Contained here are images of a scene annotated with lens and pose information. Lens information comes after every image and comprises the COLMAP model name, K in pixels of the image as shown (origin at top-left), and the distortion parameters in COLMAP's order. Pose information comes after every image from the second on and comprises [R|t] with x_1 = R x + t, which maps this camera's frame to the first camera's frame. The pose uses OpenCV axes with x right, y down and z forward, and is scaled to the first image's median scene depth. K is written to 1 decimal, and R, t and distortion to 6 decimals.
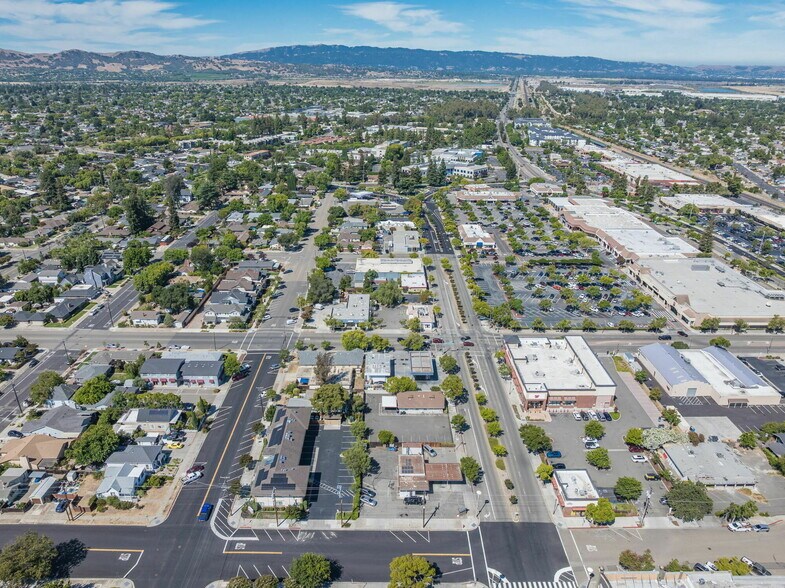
lens RADIAL K [[555.3, 0, 392.8], [0, 555.3, 288.5], [0, 0, 1]] dist [-0.057232, 0.035940]
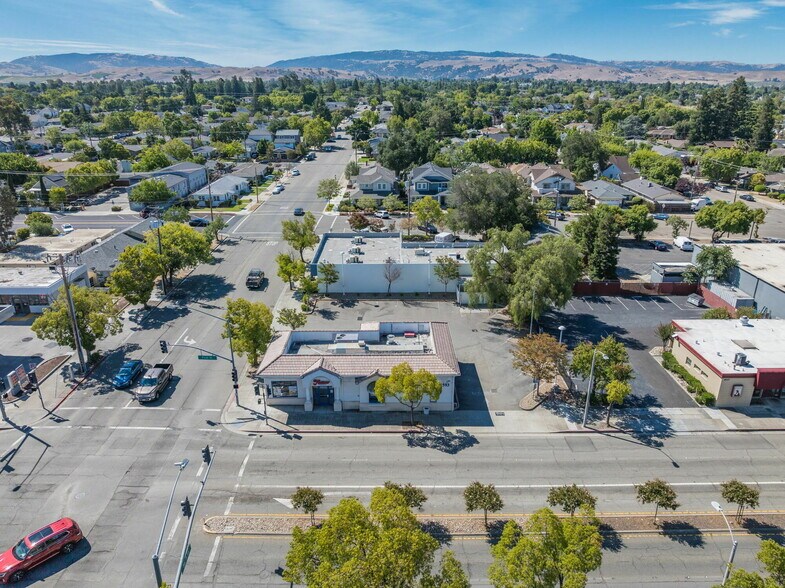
lens RADIAL K [[555.3, 0, 392.8], [0, 555.3, 288.5], [0, 0, 1]] dist [-0.057232, 0.035940]
pose [[-0.006843, 0.340808, -0.940108, 0.187649], [-0.377548, 0.869667, 0.318020, -0.036190], [0.925965, 0.357112, 0.122720, 0.752995]]
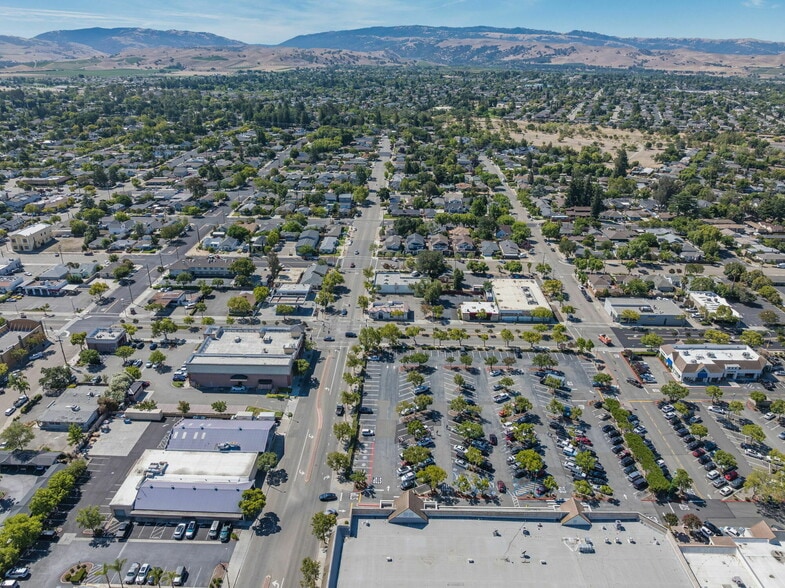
lens RADIAL K [[555.3, 0, 392.8], [0, 555.3, 288.5], [0, 0, 1]] dist [-0.057232, 0.035940]
pose [[-0.039638, 0.380463, -0.923946, 0.741244], [-0.380650, 0.849199, 0.366014, -0.270589], [0.923869, 0.366208, 0.111162, 0.681603]]
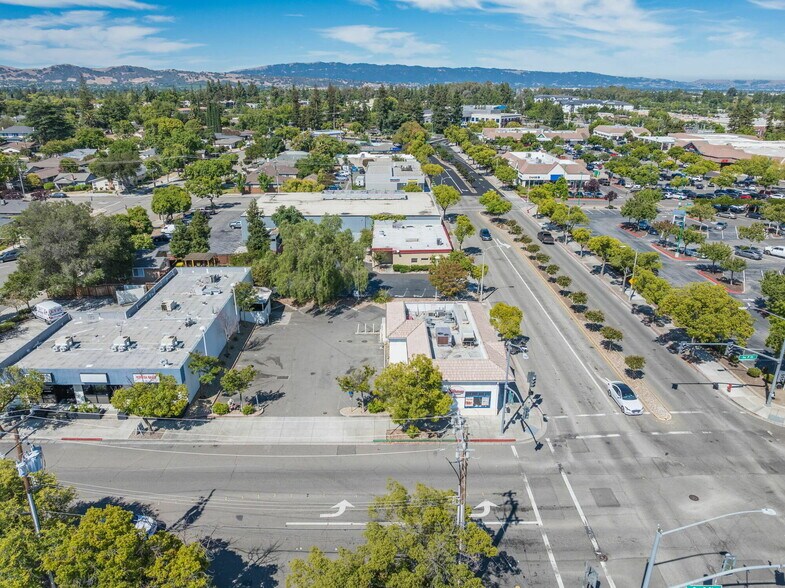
lens RADIAL K [[555.3, 0, 392.8], [0, 555.3, 288.5], [0, 0, 1]] dist [-0.057232, 0.035940]
pose [[0.999969, -0.007829, -0.000015, 0.024024], [0.007825, 0.999438, -0.032605, 0.025359], [0.000270, 0.032604, 0.999468, 0.597665]]
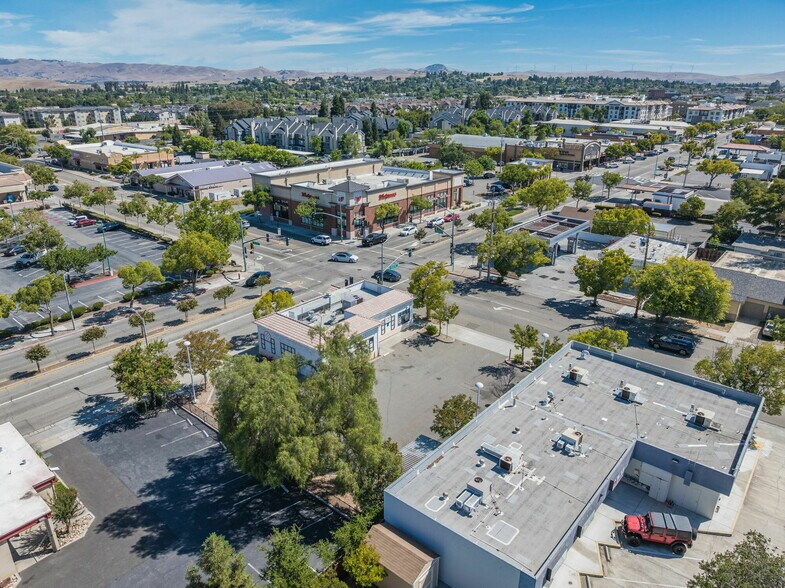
lens RADIAL K [[555.3, 0, 392.8], [0, 555.3, 288.5], [0, 0, 1]] dist [-0.057232, 0.035940]
pose [[-0.754338, -0.241047, 0.610632, -0.090864], [0.239594, 0.764904, 0.597927, -0.083922], [-0.611203, 0.597342, -0.519243, 0.856981]]
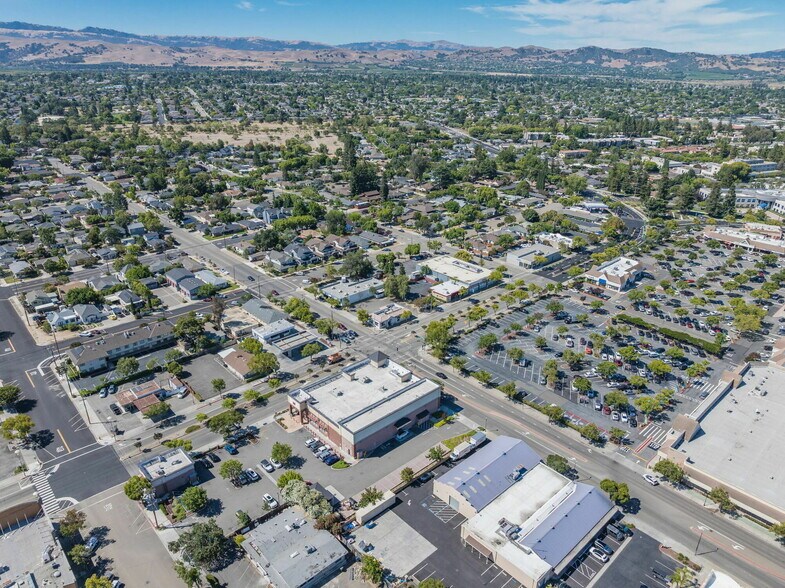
lens RADIAL K [[555.3, 0, 392.8], [0, 555.3, 288.5], [0, 0, 1]] dist [-0.057232, 0.035940]
pose [[0.667776, 0.285580, -0.687401, 0.549444], [-0.282433, 0.951627, 0.120983, -0.087741], [0.688699, 0.113355, 0.716131, 0.235420]]
